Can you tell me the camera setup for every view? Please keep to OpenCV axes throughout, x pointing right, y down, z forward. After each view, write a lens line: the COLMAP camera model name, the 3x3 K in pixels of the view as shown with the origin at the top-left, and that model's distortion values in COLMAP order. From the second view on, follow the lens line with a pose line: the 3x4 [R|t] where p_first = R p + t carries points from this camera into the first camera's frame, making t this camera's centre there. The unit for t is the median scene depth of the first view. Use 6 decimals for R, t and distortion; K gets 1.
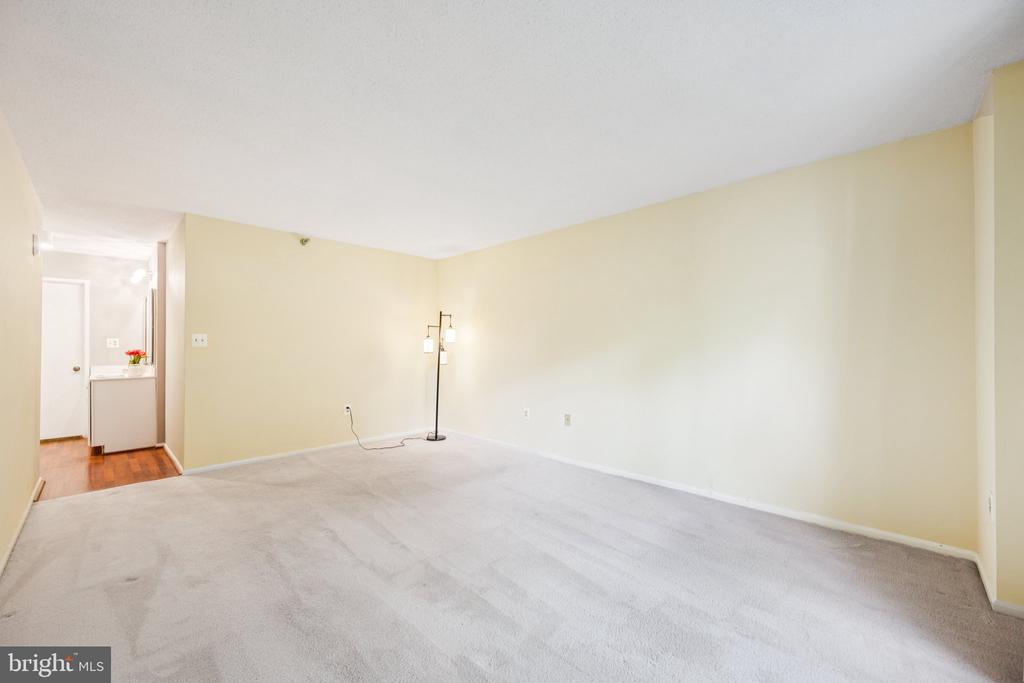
lens RADIAL K [[402.1, 0, 513.7], [0, 402.1, 342.9], [0, 0, 1]] dist [-0.002537, -0.000451]
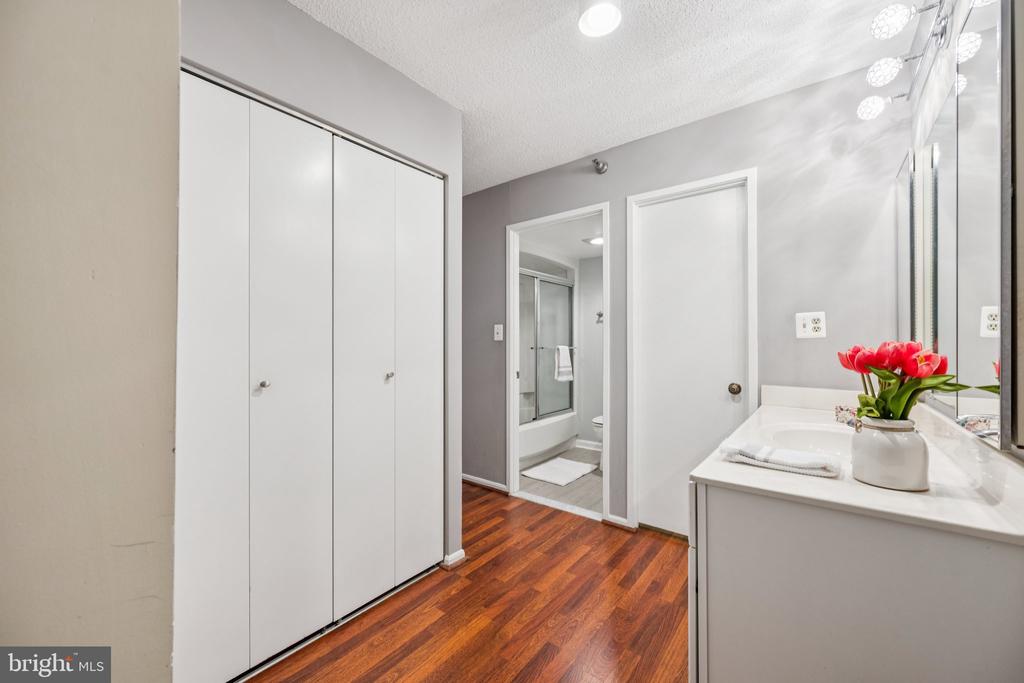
lens RADIAL K [[402.1, 0, 511.3], [0, 402.1, 340.1], [0, 0, 1]] dist [-0.002537, -0.000451]
pose [[0.103460, -0.001086, -0.994633, -0.714309], [0.003929, 0.999992, -0.000683, 0.013672], [0.994626, -0.003837, 0.103464, 0.741497]]
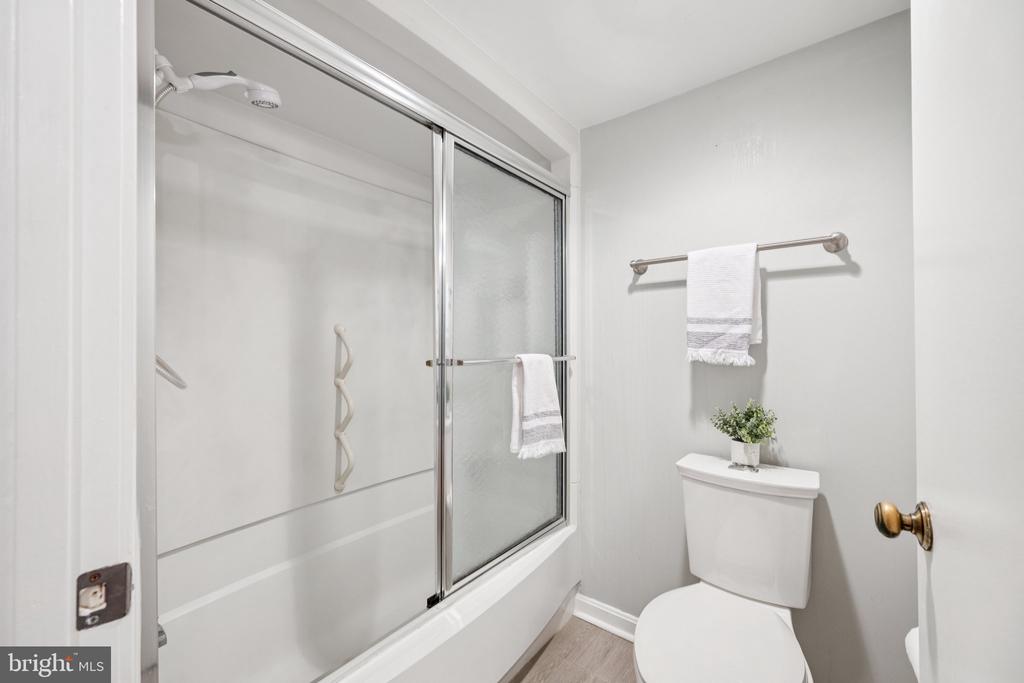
lens RADIAL K [[402.1, 0, 510.4], [0, 402.1, 343.2], [0, 0, 1]] dist [-0.002537, -0.000451]
pose [[0.092415, -0.010321, -0.995667, -1.241126], [0.005875, 0.999935, -0.009820, 0.020279], [0.995703, -0.004942, 0.092469, 0.888186]]
